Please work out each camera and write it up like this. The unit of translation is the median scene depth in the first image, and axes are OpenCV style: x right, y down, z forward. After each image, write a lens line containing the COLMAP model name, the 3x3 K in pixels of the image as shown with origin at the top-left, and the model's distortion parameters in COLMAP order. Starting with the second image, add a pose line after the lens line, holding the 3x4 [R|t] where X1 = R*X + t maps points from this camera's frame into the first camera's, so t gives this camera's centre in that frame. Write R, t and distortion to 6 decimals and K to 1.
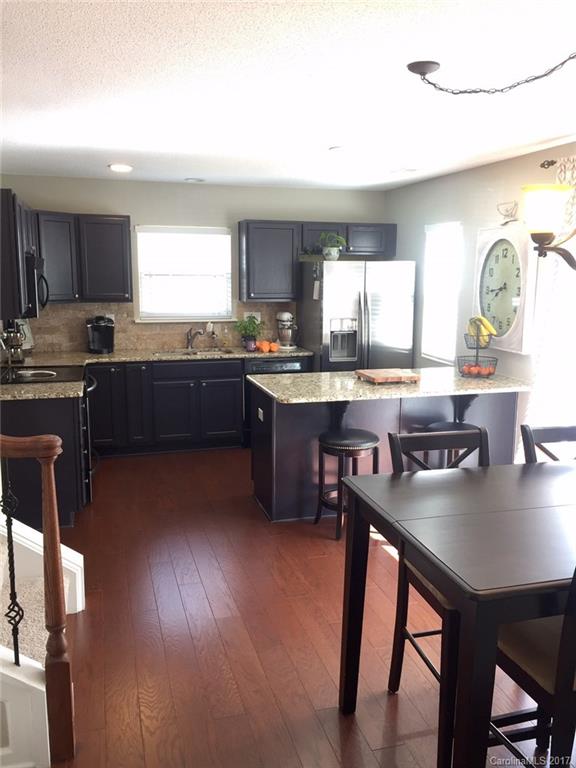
lens RADIAL K [[659.2, 0, 290.8], [0, 659.2, 381.1], [0, 0, 1]] dist [0.085975, -0.100496]
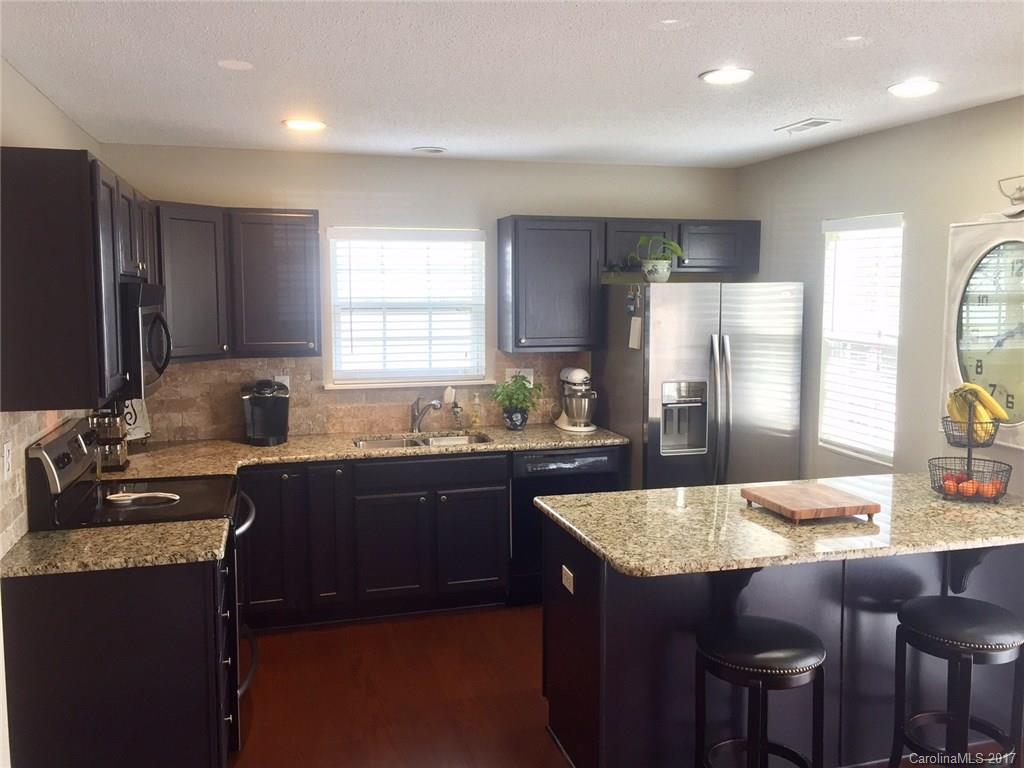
lens RADIAL K [[879.0, 0, 512.5], [0, 879.0, 376.9], [0, 0, 1]] dist [0.085975, -0.100496]
pose [[0.999916, -0.006365, -0.011321, -0.060852], [0.005563, 0.997563, -0.069553, -0.045394], [0.011736, 0.069484, 0.997514, 0.226148]]
